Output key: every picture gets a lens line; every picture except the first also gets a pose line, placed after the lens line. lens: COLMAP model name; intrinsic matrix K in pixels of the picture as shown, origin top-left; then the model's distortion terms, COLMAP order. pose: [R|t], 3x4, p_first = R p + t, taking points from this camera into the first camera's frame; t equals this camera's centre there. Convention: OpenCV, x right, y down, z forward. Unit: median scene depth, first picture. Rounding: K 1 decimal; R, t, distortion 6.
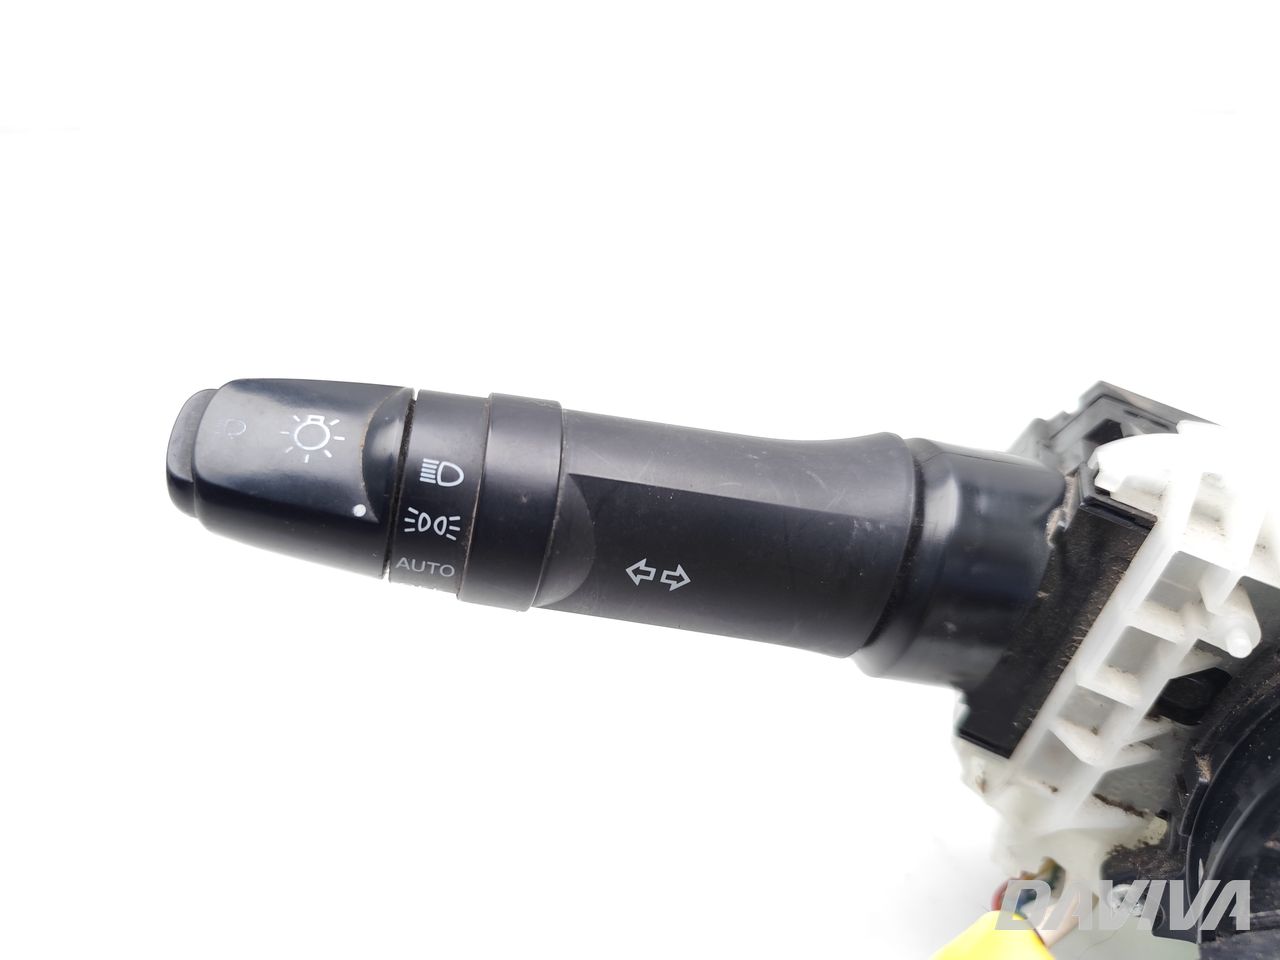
lens RADIAL K [[891.7, 0, 640.0], [0, 891.7, 480.0], [0, 0, 1]] dist [-0.042097, 0.064015]
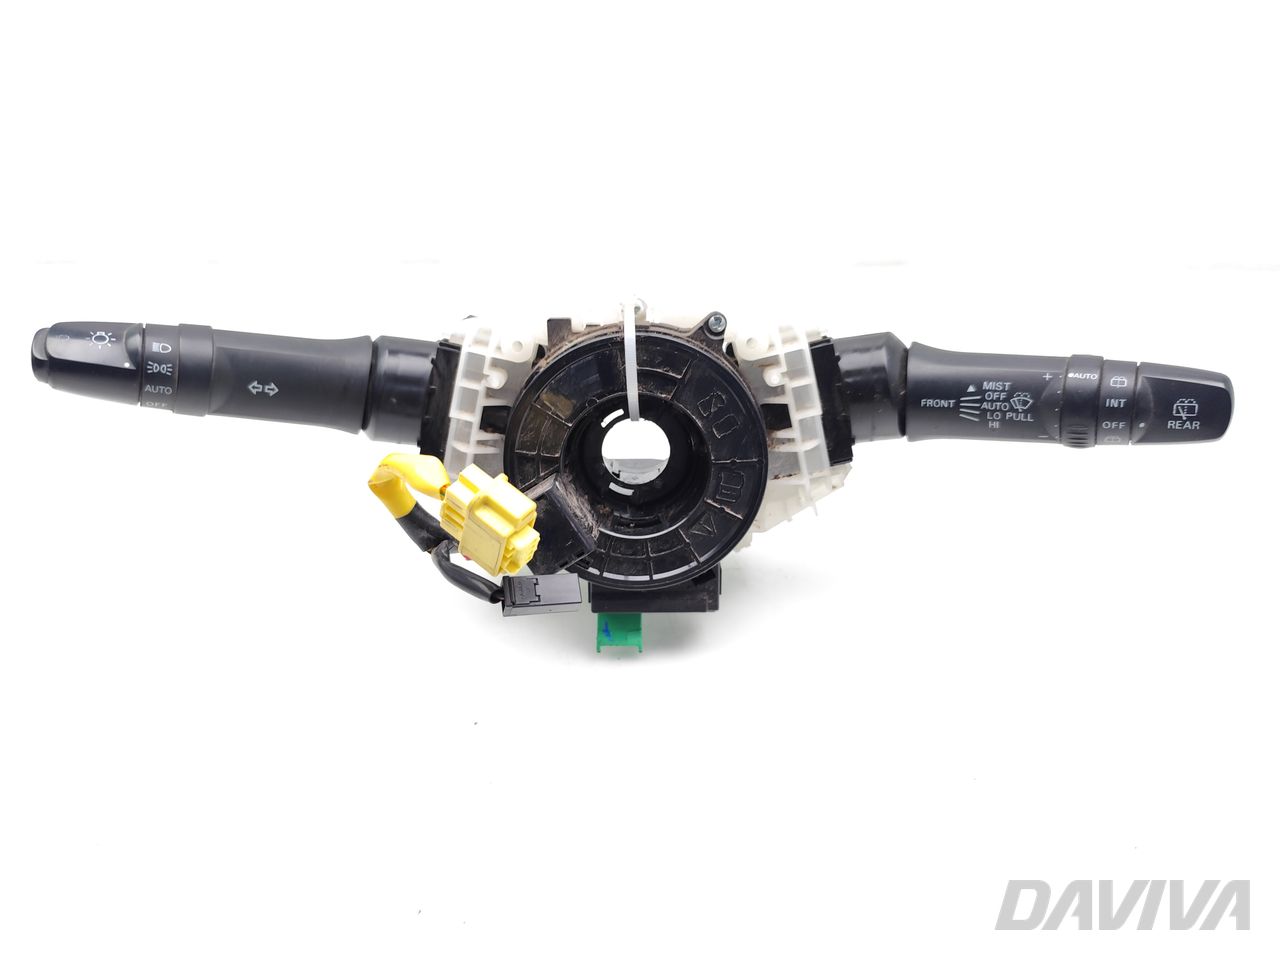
lens RADIAL K [[891.7, 0, 640.0], [0, 891.7, 480.0], [0, 0, 1]] dist [-0.042097, 0.064015]
pose [[0.937471, -0.145500, 0.316193, 0.185052], [0.193942, 0.972704, -0.127409, 0.869362], [-0.289025, 0.180766, 0.940100, -1.554346]]
